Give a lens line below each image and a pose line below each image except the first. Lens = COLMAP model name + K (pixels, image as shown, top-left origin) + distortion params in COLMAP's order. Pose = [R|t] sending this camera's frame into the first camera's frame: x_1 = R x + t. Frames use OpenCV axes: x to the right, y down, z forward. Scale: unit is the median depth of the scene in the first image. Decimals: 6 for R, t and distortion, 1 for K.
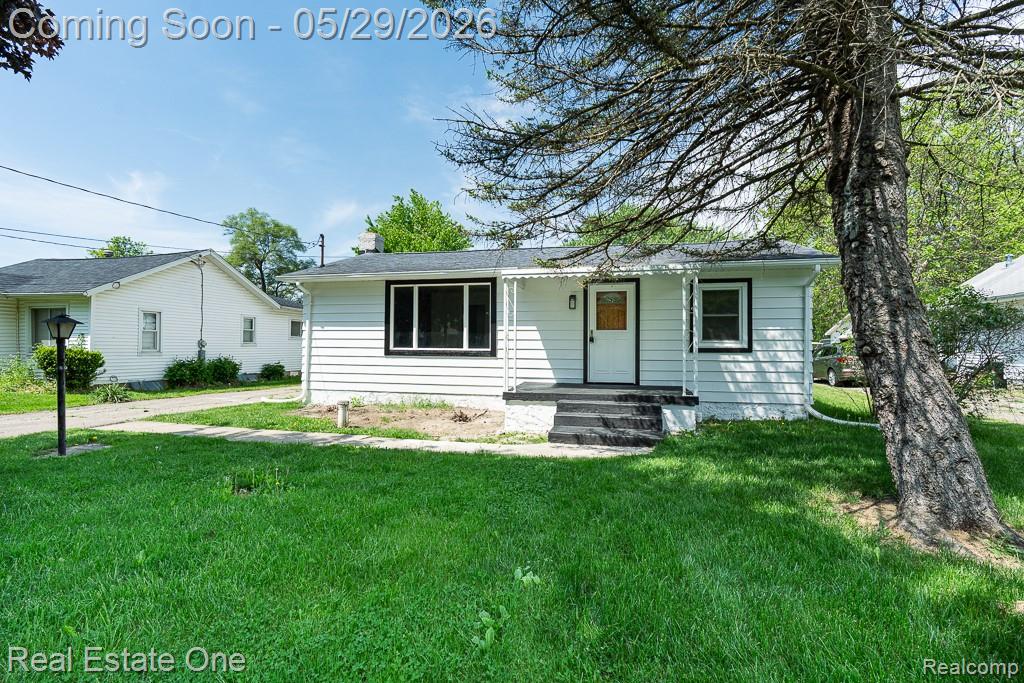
lens RADIAL K [[457.2, 0, 510.9], [0, 457.2, 335.5], [0, 0, 1]] dist [-0.003516, -0.000298]
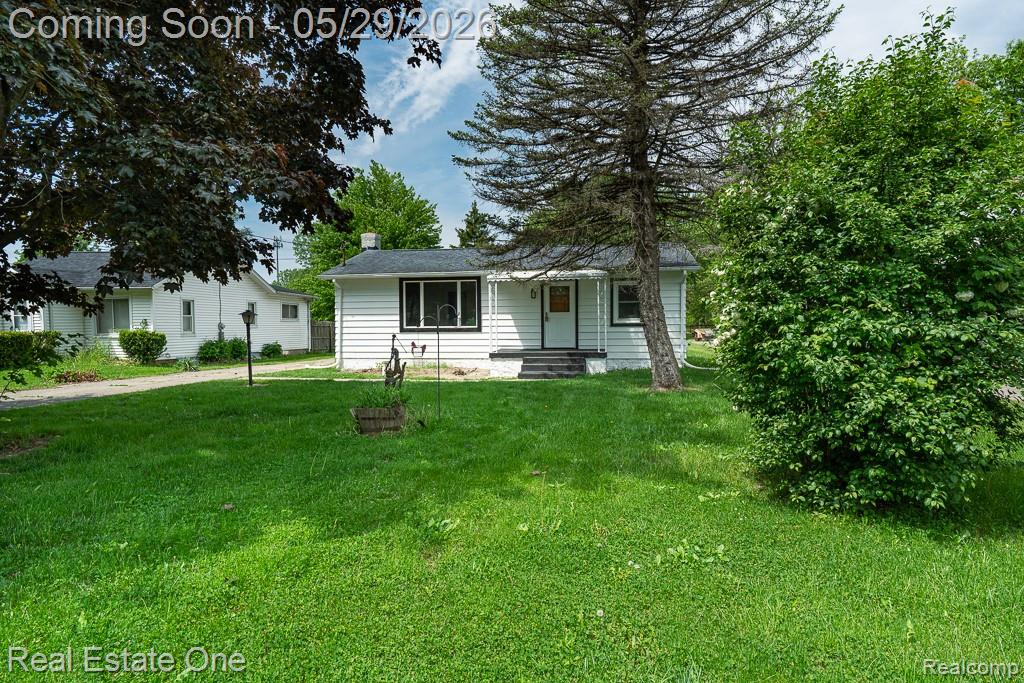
lens RADIAL K [[562.0, 0, 512.3], [0, 562.0, 327.4], [0, 0, 1]] dist [0.000585, 0.000156]
pose [[0.997441, -0.014910, 0.069915, -0.058177], [0.012985, 0.999526, 0.027913, -0.014672], [-0.070298, -0.026934, 0.997162, -0.760430]]
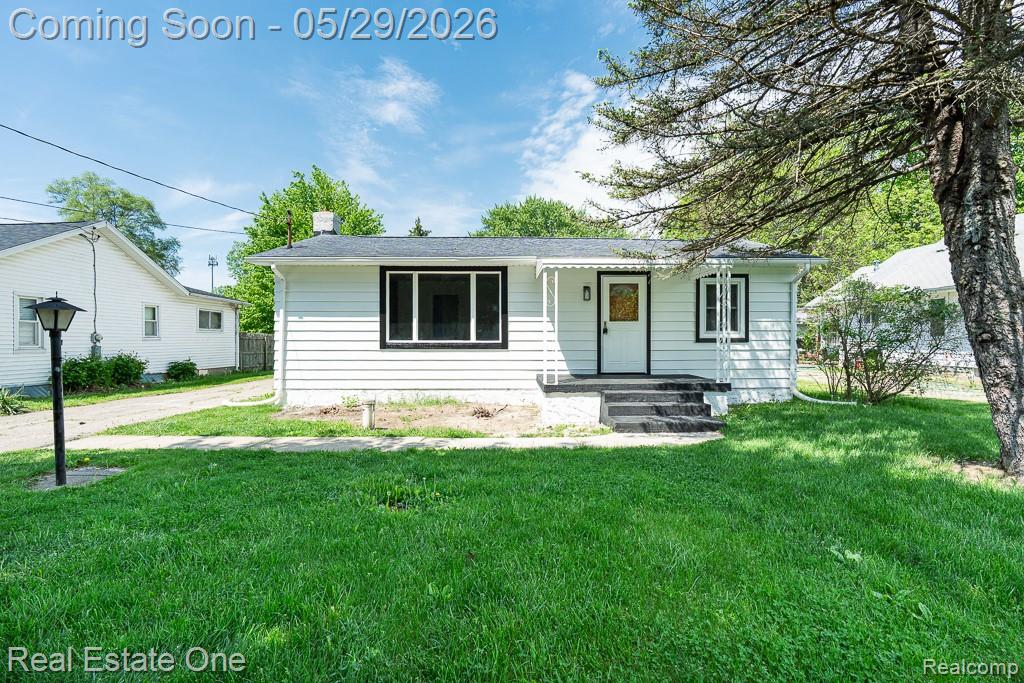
lens RADIAL K [[465.0, 0, 510.0], [0, 465.0, 336.4], [0, 0, 1]] dist [-0.000789, 0.000012]
pose [[0.970570, -0.005386, 0.240760, -0.261660], [0.001096, 0.999838, 0.017951, 0.002802], [-0.240818, -0.017159, 0.970419, 0.046246]]
